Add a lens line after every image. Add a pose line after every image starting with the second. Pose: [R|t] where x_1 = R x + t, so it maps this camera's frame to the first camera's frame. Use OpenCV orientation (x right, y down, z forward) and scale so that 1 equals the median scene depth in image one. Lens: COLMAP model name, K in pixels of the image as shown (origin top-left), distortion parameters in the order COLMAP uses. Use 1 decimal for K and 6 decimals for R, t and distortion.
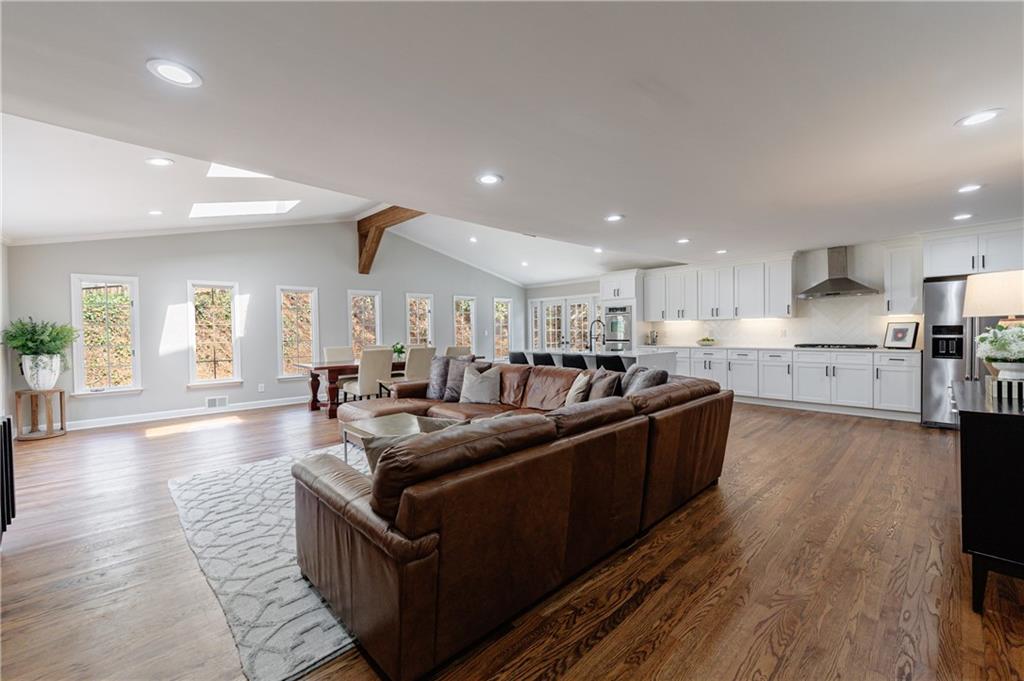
lens RADIAL K [[404.3, 0, 512.0], [0, 404.3, 338.0], [0, 0, 1]] dist [0.000195, -0.003560]
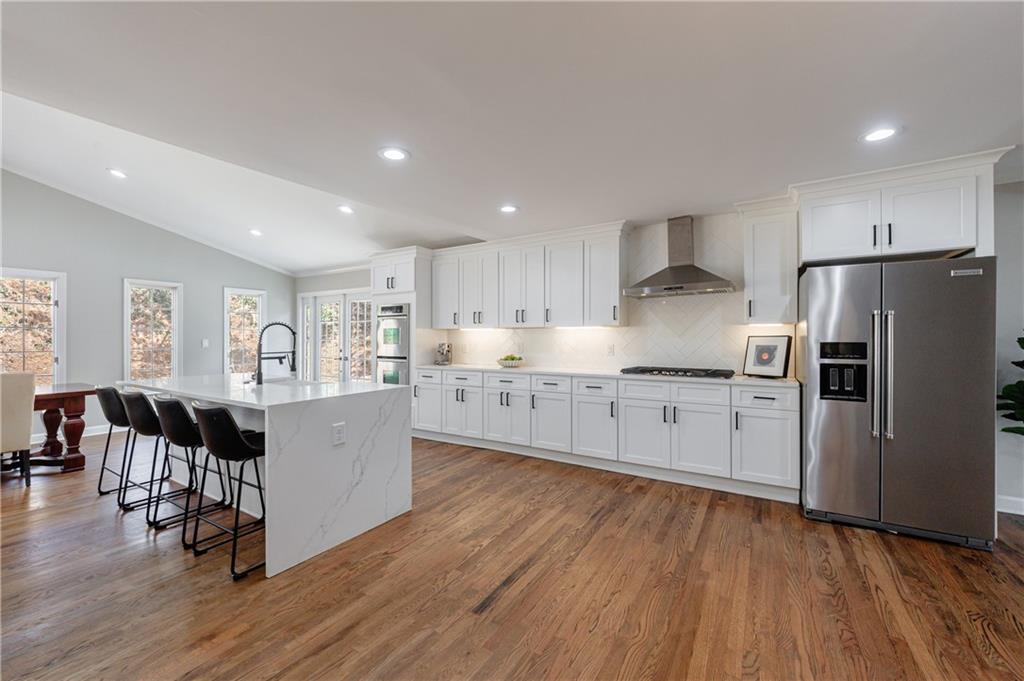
lens RADIAL K [[410.5, 0, 510.5], [0, 410.5, 338.3], [0, 0, 1]] dist [-0.001950, -0.000829]
pose [[0.964384, 0.012525, 0.264209, 0.370840], [-0.007332, 0.999760, -0.020631, -0.016765], [-0.264404, 0.017959, 0.964245, 0.440909]]
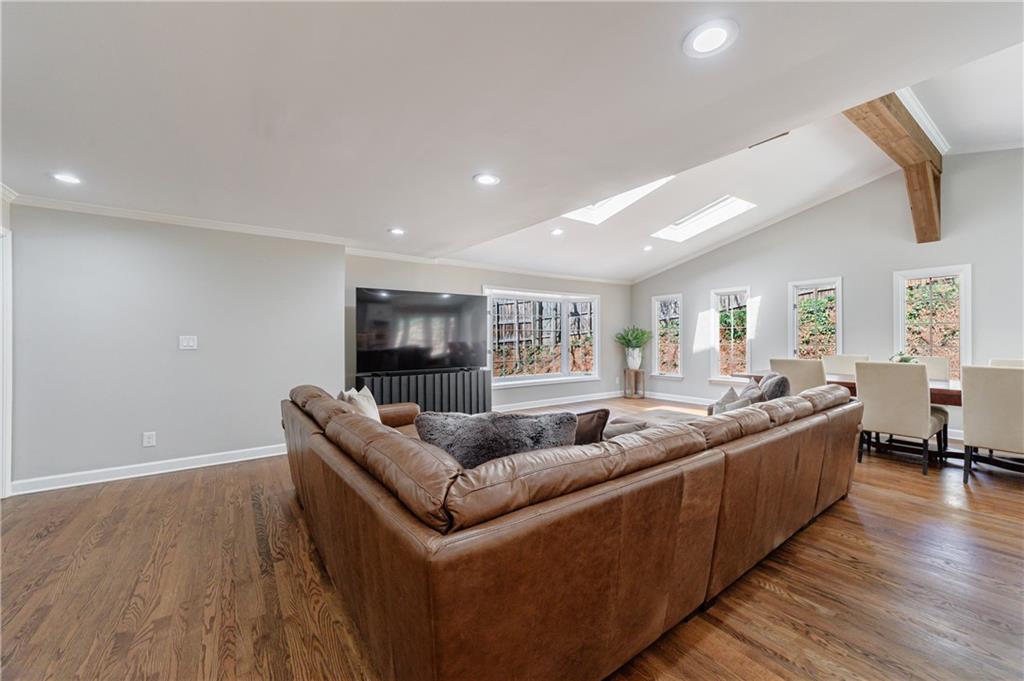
lens RADIAL K [[397.6, 0, 512.0], [0, 397.6, 340.5], [0, 0, 1]] dist [-0.002058, -0.000534]
pose [[-0.125144, 0.019144, -0.991954, 0.432029], [-0.012737, 0.999700, 0.020901, -0.014129], [0.992057, 0.015250, -0.124863, 0.578686]]
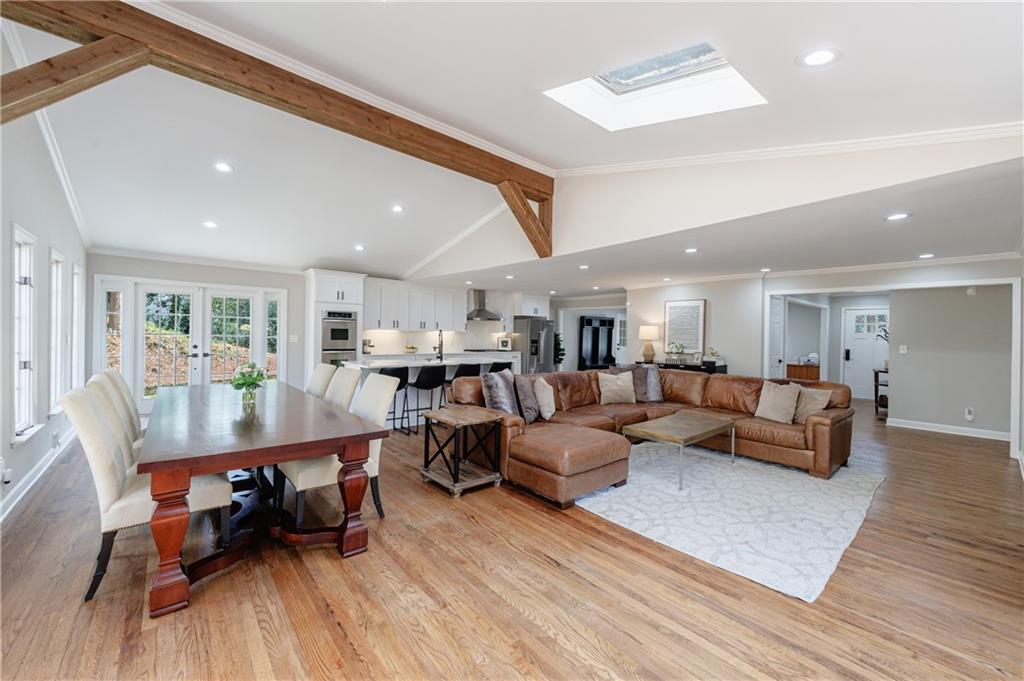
lens RADIAL K [[410.5, 0, 510.5], [0, 410.5, 338.3], [0, 0, 1]] dist [-0.001950, -0.000829]
pose [[0.044358, 0.008802, 0.998977, -0.841943], [0.000057, 0.999961, -0.008813, -0.015129], [-0.999016, 0.000448, 0.044356, 0.802588]]
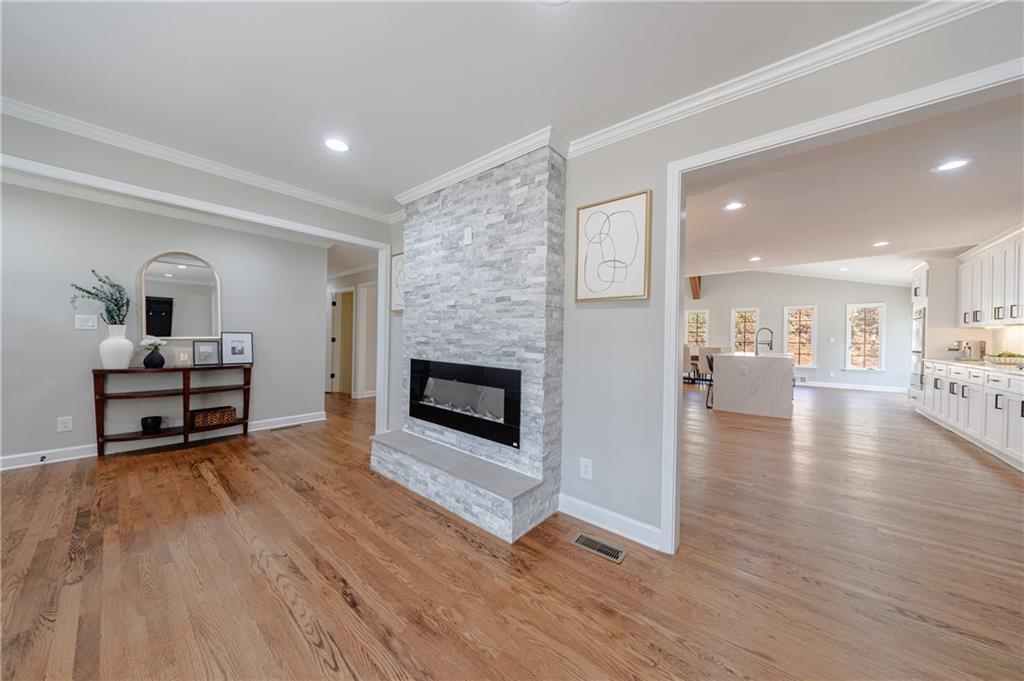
lens RADIAL K [[341.6, 0, 512.9], [0, 341.6, 337.5], [0, 0, 1]] dist [-0.014330, 0.003018]
pose [[0.132842, 0.016505, -0.991000, 1.106558], [-0.033008, 0.999380, 0.012220, -0.005619], [0.990587, 0.031088, 0.133305, 0.173053]]
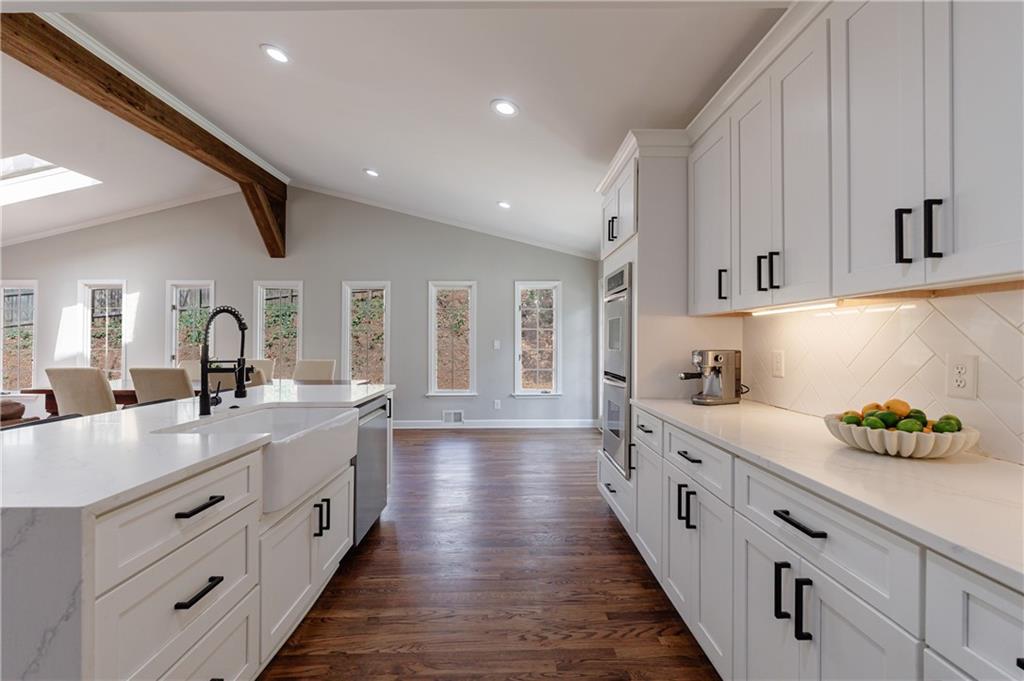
lens RADIAL K [[429.4, 0, 510.7], [0, 429.4, 337.7], [0, 0, 1]] dist [-0.001363, -0.000564]
pose [[0.749639, 0.011058, -0.661754, 0.582974], [-0.024813, 0.999627, -0.011404, -0.025798], [0.661381, 0.024969, 0.749634, 0.937475]]
